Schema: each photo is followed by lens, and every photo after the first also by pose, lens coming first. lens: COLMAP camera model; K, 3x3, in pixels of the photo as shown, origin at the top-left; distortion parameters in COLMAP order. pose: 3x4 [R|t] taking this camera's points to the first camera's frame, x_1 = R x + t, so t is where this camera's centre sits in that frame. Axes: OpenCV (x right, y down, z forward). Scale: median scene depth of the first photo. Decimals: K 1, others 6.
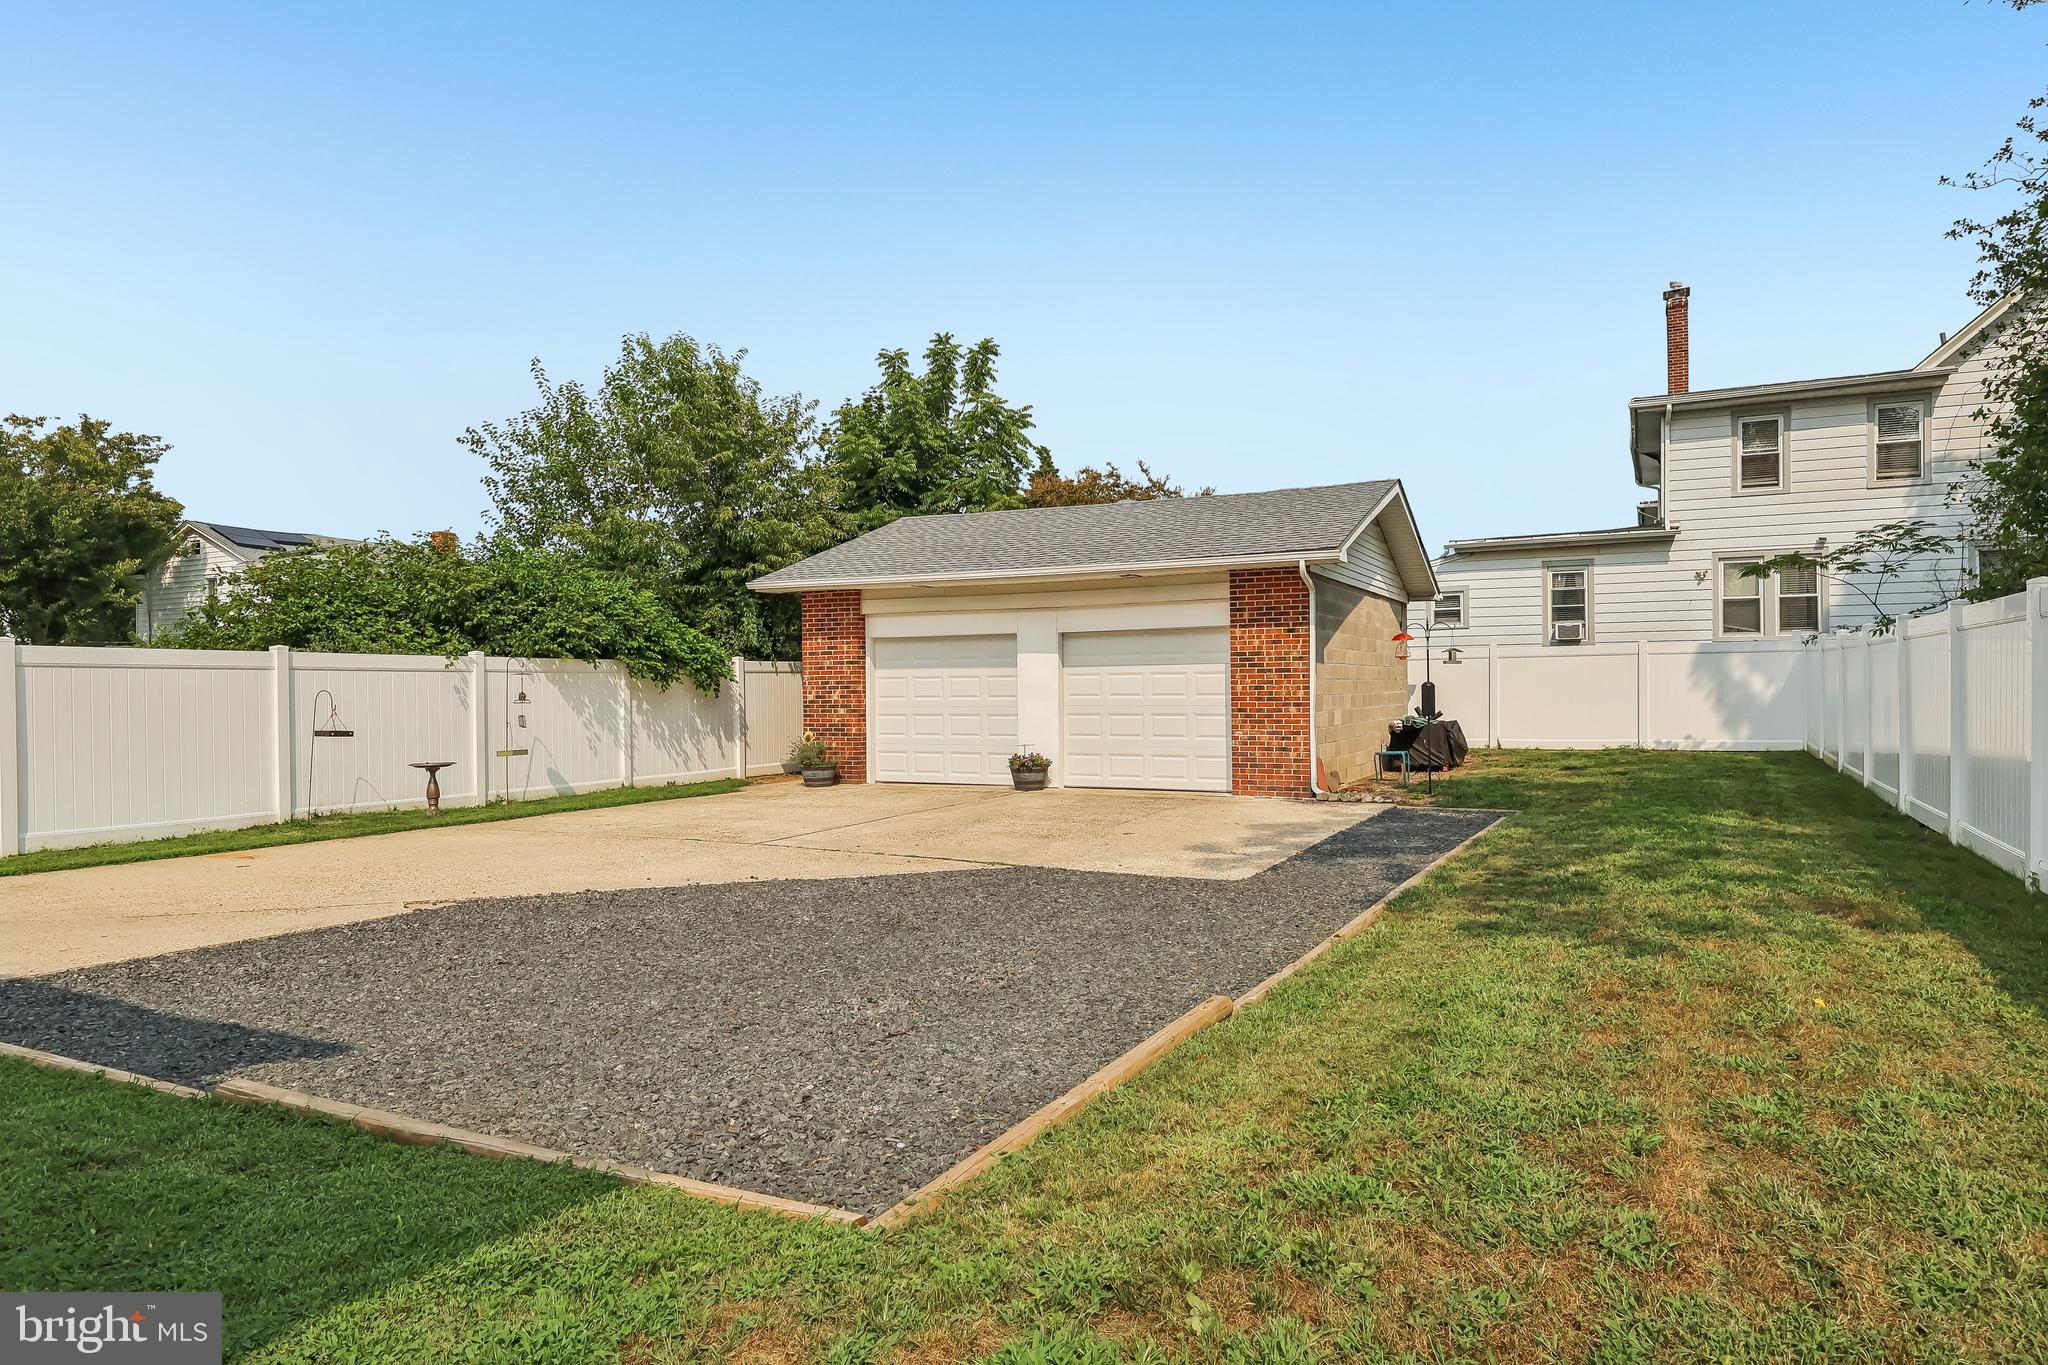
lens RADIAL K [[1247.5, 0, 1017.6], [0, 1247.5, 695.5], [0, 0, 1]] dist [0.003073, -0.001044]
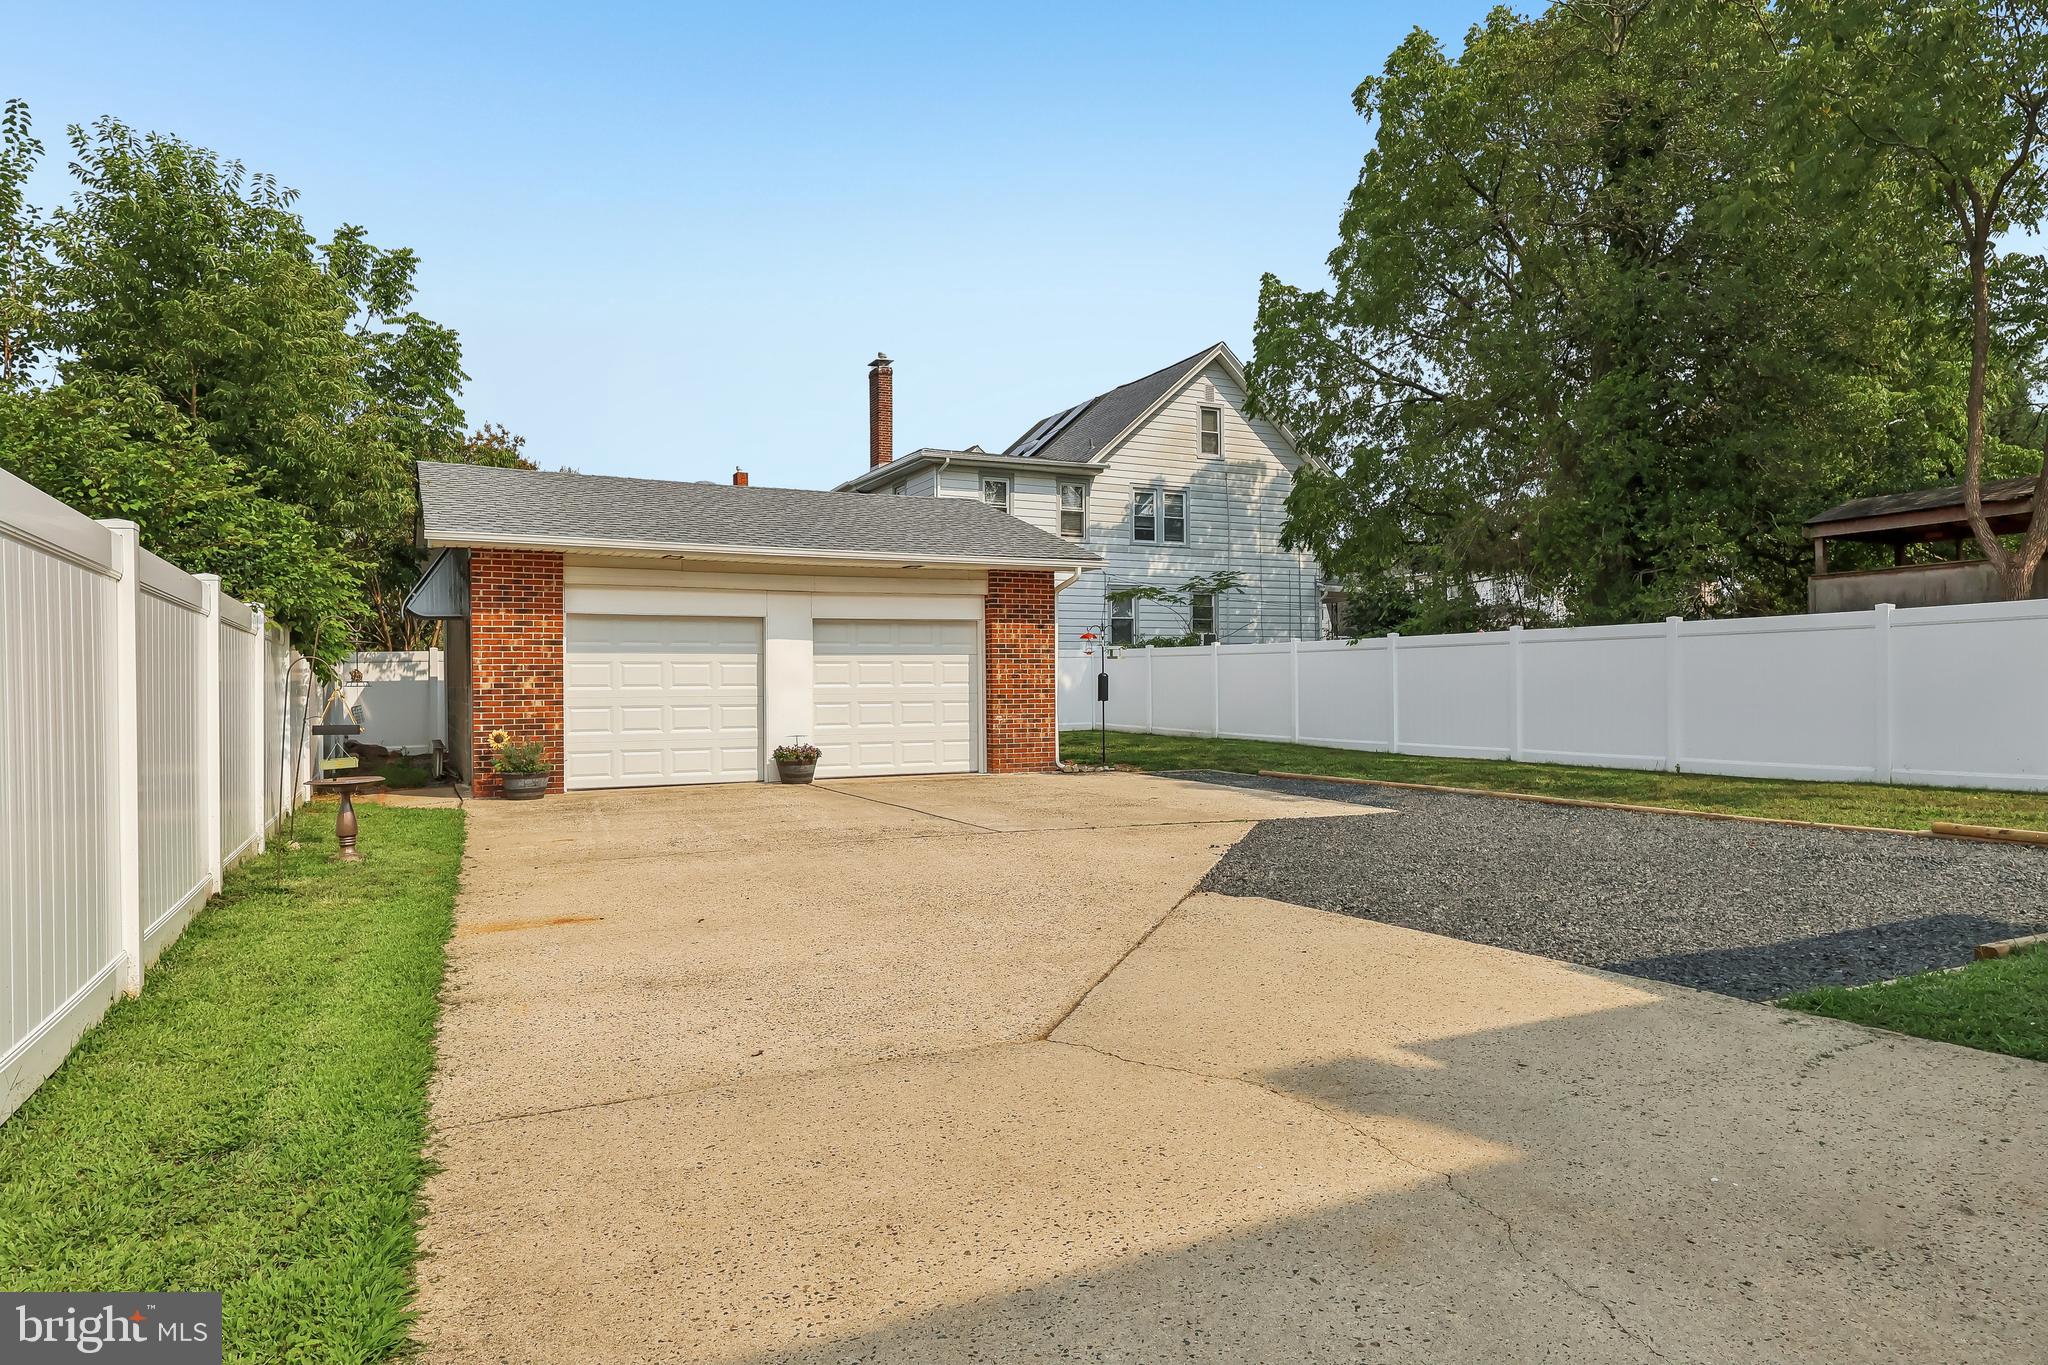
lens RADIAL K [[1247.5, 0, 1015.4], [0, 1247.5, 675.8], [0, 0, 1]] dist [0.003073, -0.001044]
pose [[0.587445, 0.010438, 0.809197, -0.643060], [0.006549, 0.999823, -0.017651, 0.011607], [-0.809237, 0.015668, 0.587273, 0.303575]]
